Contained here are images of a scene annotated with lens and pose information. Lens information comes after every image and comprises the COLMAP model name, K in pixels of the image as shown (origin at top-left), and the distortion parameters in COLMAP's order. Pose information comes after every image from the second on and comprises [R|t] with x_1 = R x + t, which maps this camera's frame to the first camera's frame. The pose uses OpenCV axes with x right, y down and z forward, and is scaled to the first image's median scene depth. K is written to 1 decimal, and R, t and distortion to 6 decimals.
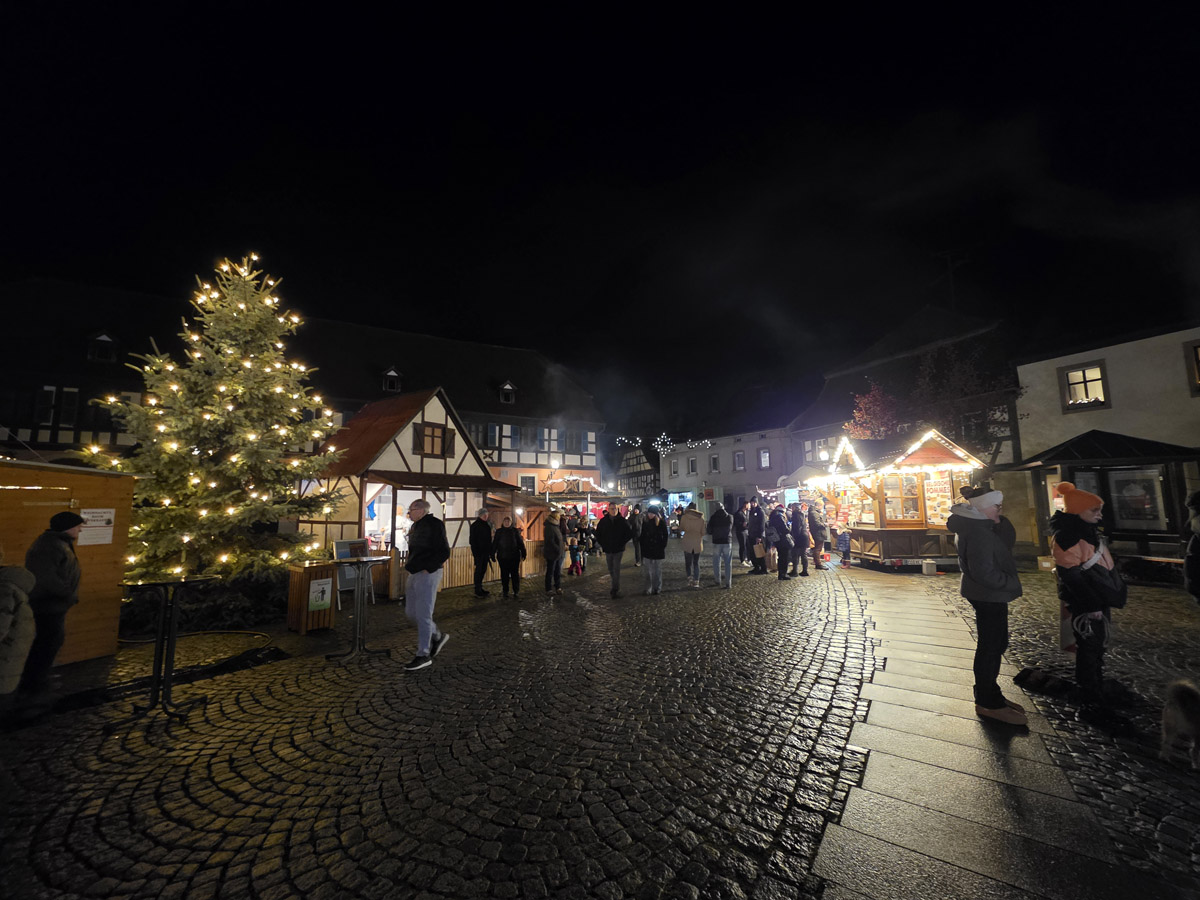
lens RADIAL K [[476.2, 0, 600.0], [0, 476.2, 450.0], [0, 0, 1]] dist [0.000205, -0.000015]
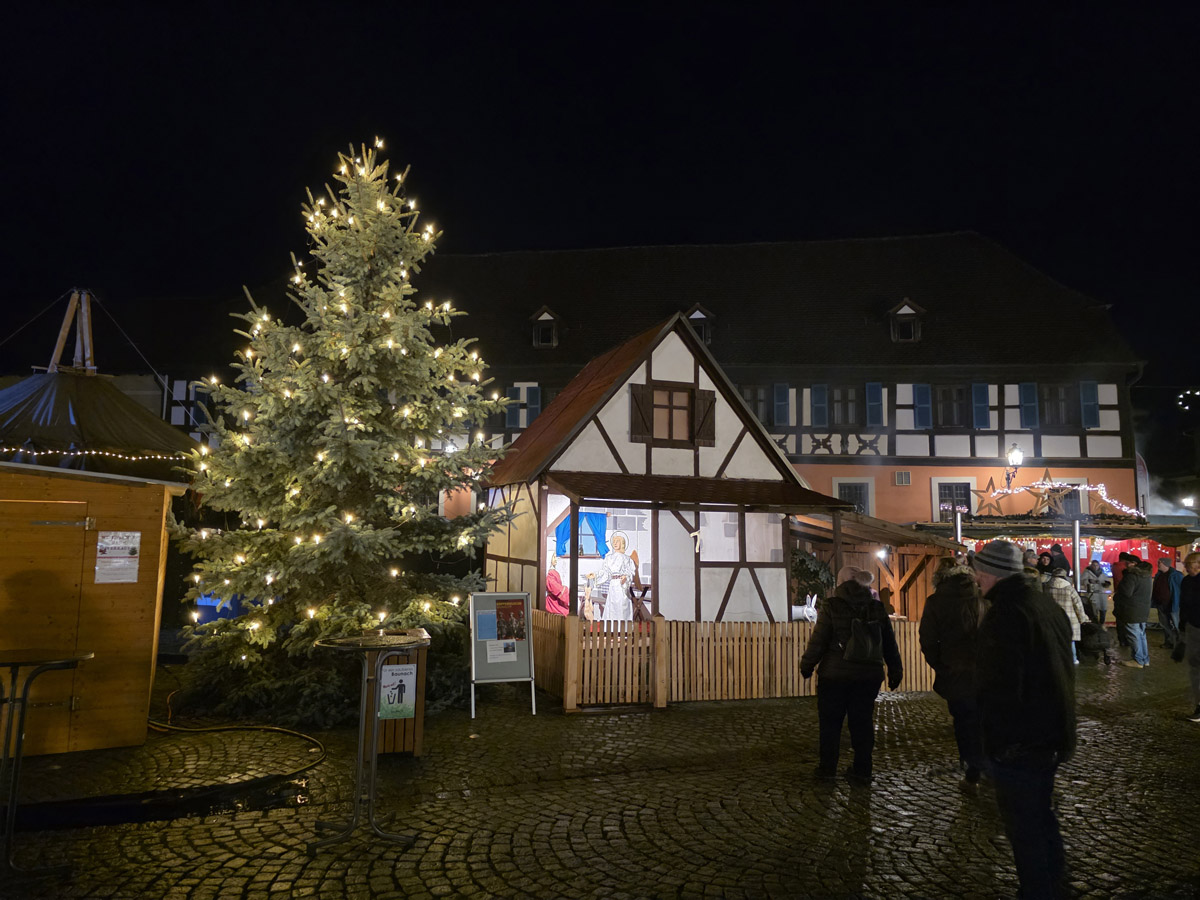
lens RADIAL K [[786.5, 0, 600.0], [0, 786.5, 450.0], [0, 0, 1]] dist [0.098455, -0.100505]
pose [[0.806029, -0.037779, -0.590669, 0.101647], [0.043340, 0.999049, -0.004756, 0.019363], [0.590287, -0.021766, 0.806900, 0.227746]]
